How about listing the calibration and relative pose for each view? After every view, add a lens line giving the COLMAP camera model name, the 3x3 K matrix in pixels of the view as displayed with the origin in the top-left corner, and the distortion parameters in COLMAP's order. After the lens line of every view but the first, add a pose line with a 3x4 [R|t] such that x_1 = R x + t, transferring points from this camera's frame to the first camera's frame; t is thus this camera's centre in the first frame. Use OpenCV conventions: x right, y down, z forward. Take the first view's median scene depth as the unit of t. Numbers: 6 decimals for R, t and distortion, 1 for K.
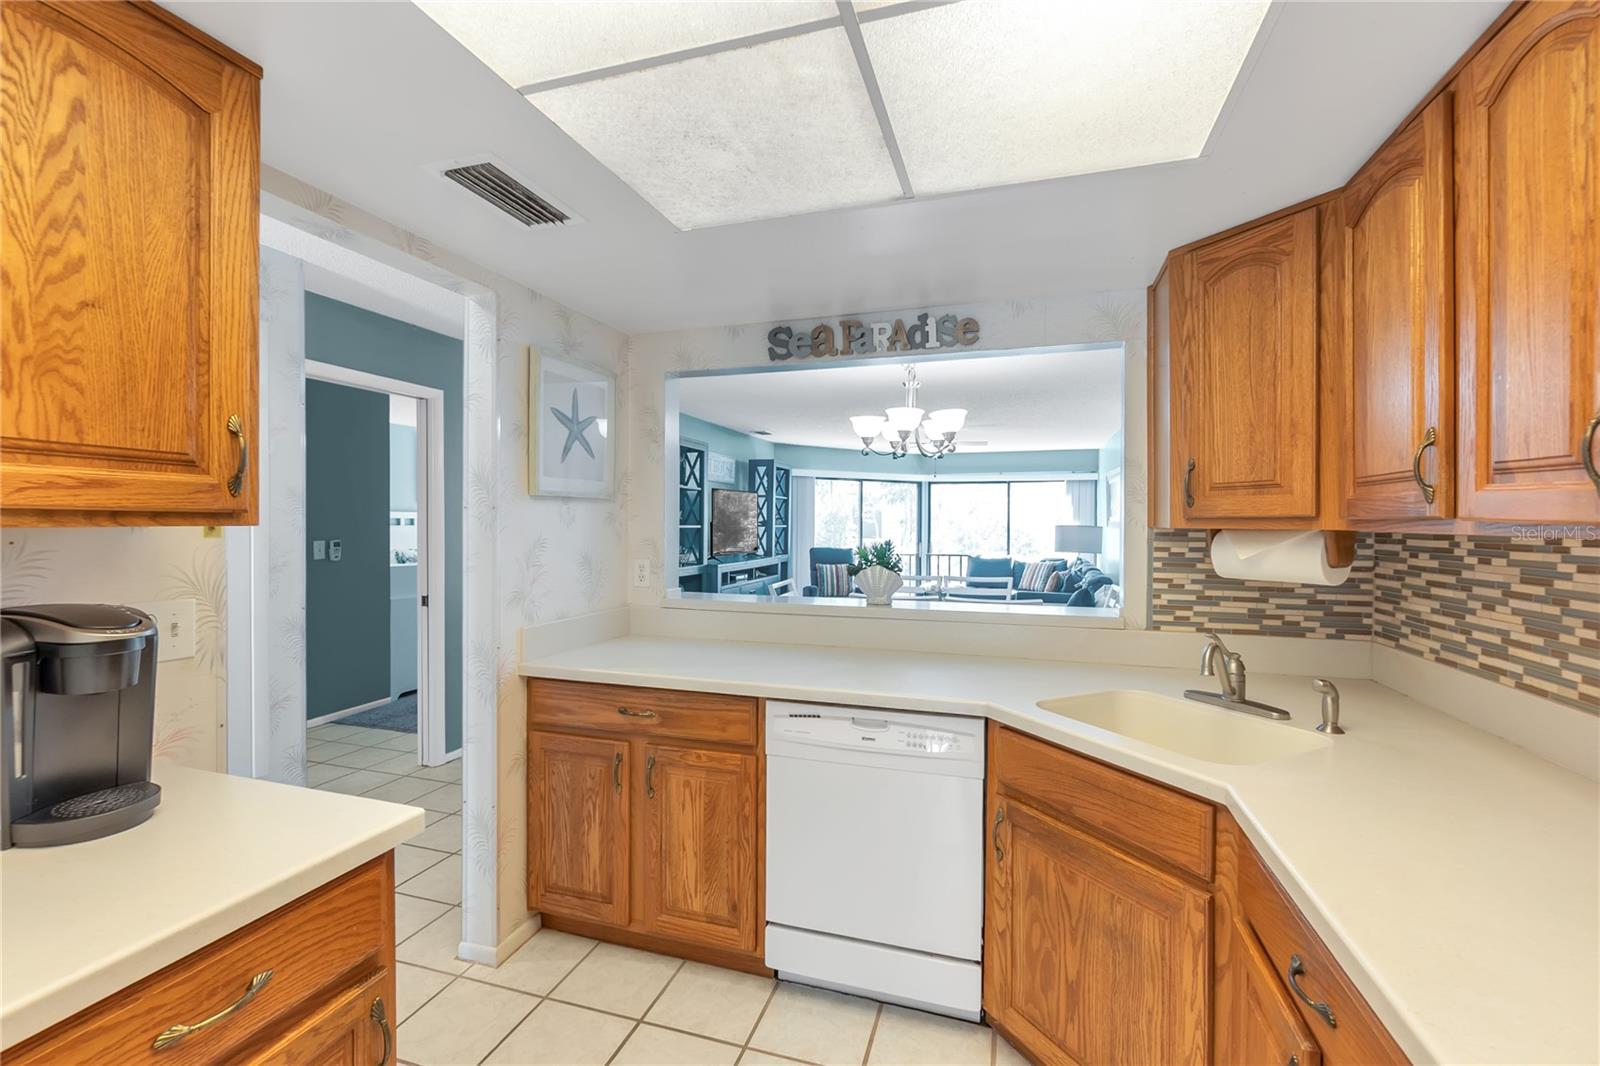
lens RADIAL K [[696.9, 0, 800.0], [0, 696.9, 533.0], [0, 0, 1]] dist [-0.000733, -0.000098]
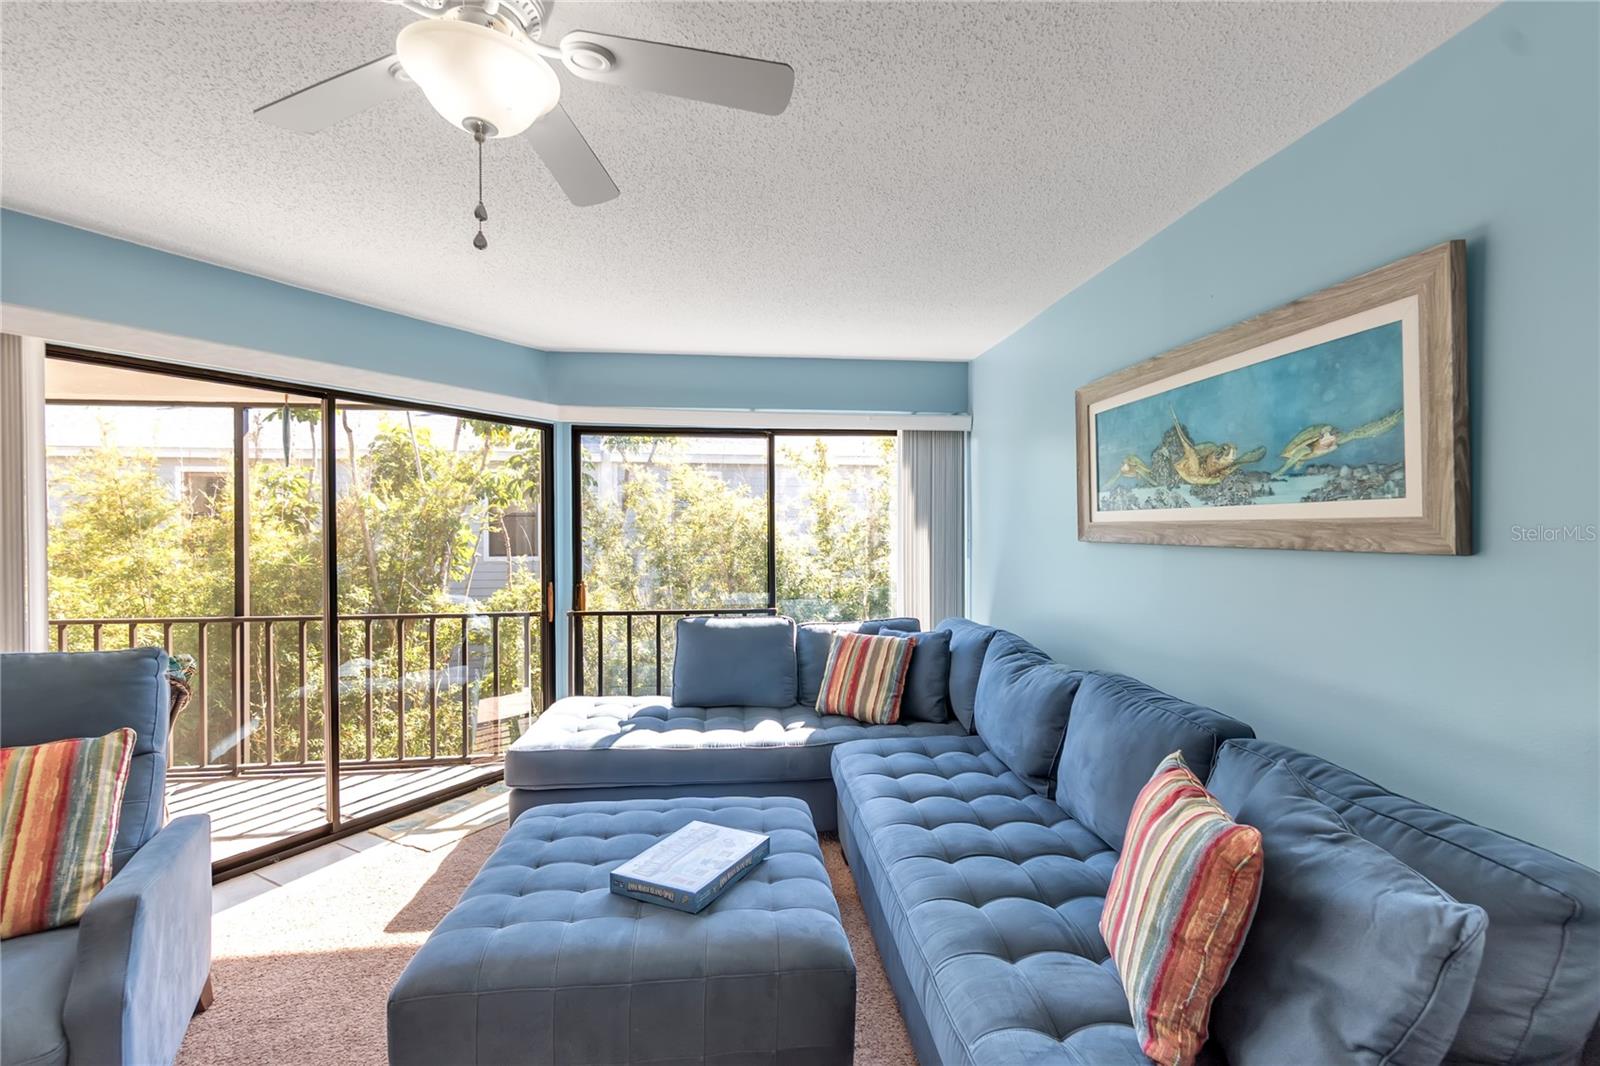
lens RADIAL K [[705.8, 0, 806.5], [0, 705.8, 538.1], [0, 0, 1]] dist [-0.001606, -0.000072]
pose [[0.903624, -0.007952, 0.428253, 0.135905], [0.011458, 0.999919, -0.005610, -0.007291], [-0.428174, 0.009976, 0.903641, 0.600099]]
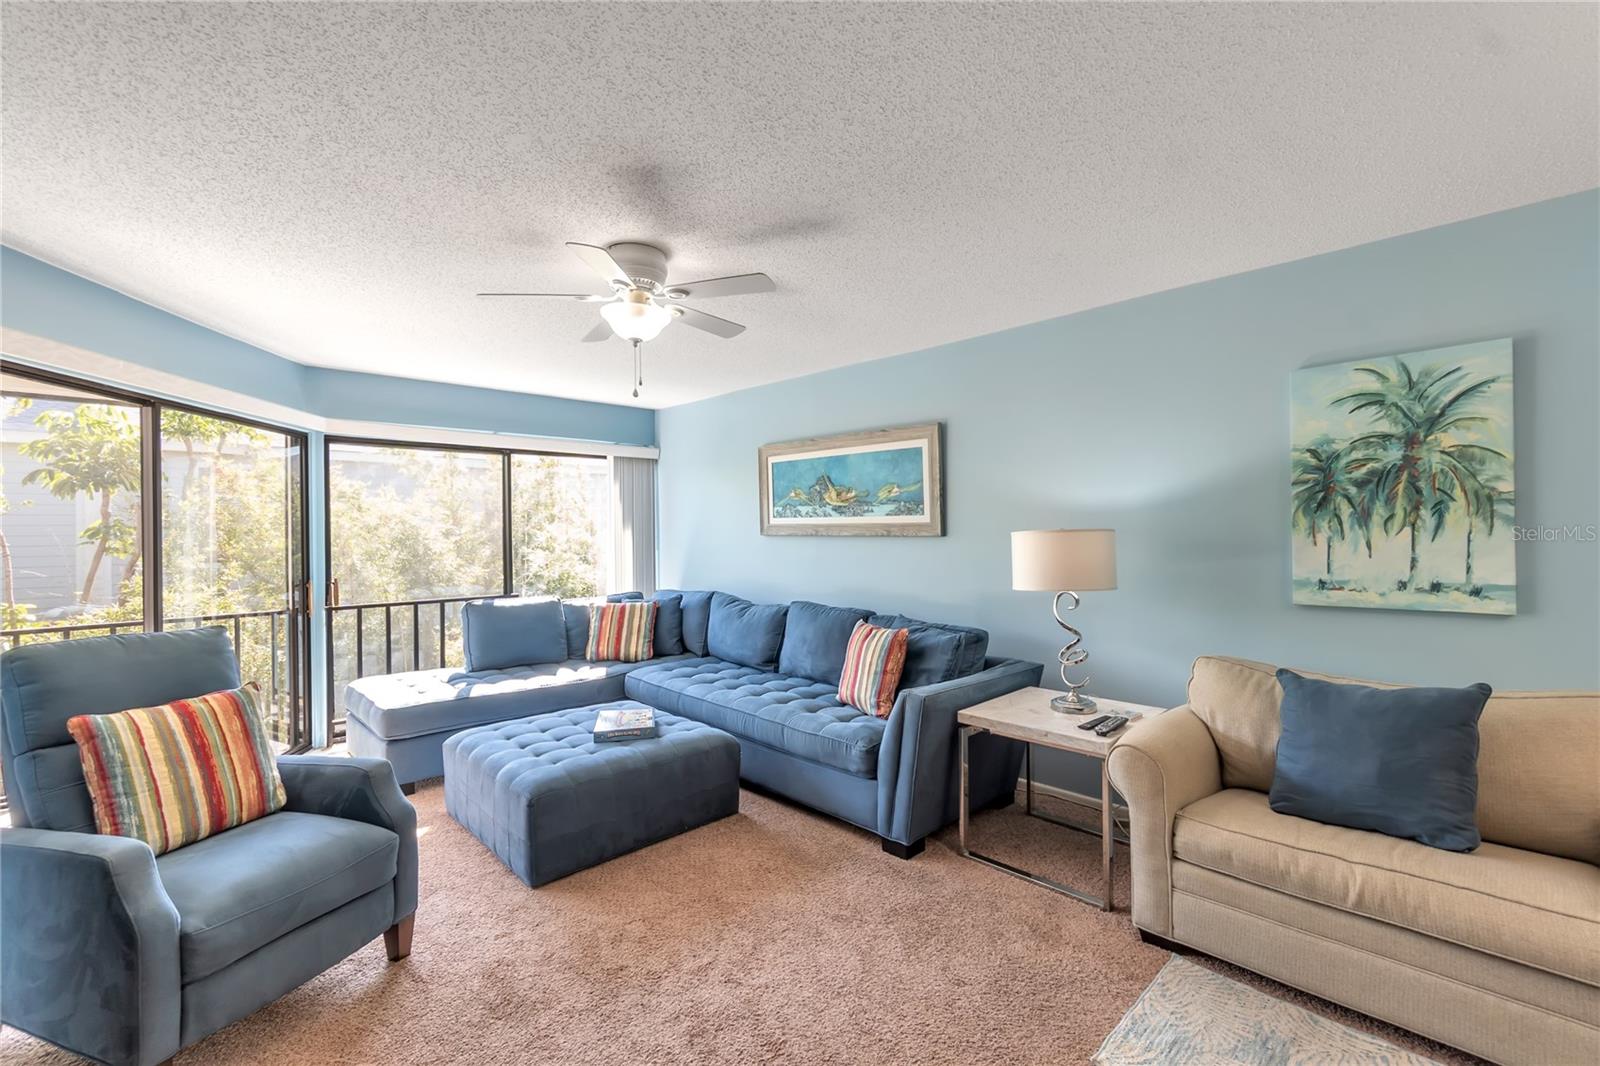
lens RADIAL K [[696.9, 0, 800.0], [0, 696.9, 533.0], [0, 0, 1]] dist [-0.000733, -0.000098]
pose [[0.461144, -0.012225, 0.887241, -0.055303], [0.026302, 0.999654, 0.000104, -0.007230], [-0.886935, 0.023288, 0.461306, 0.565005]]
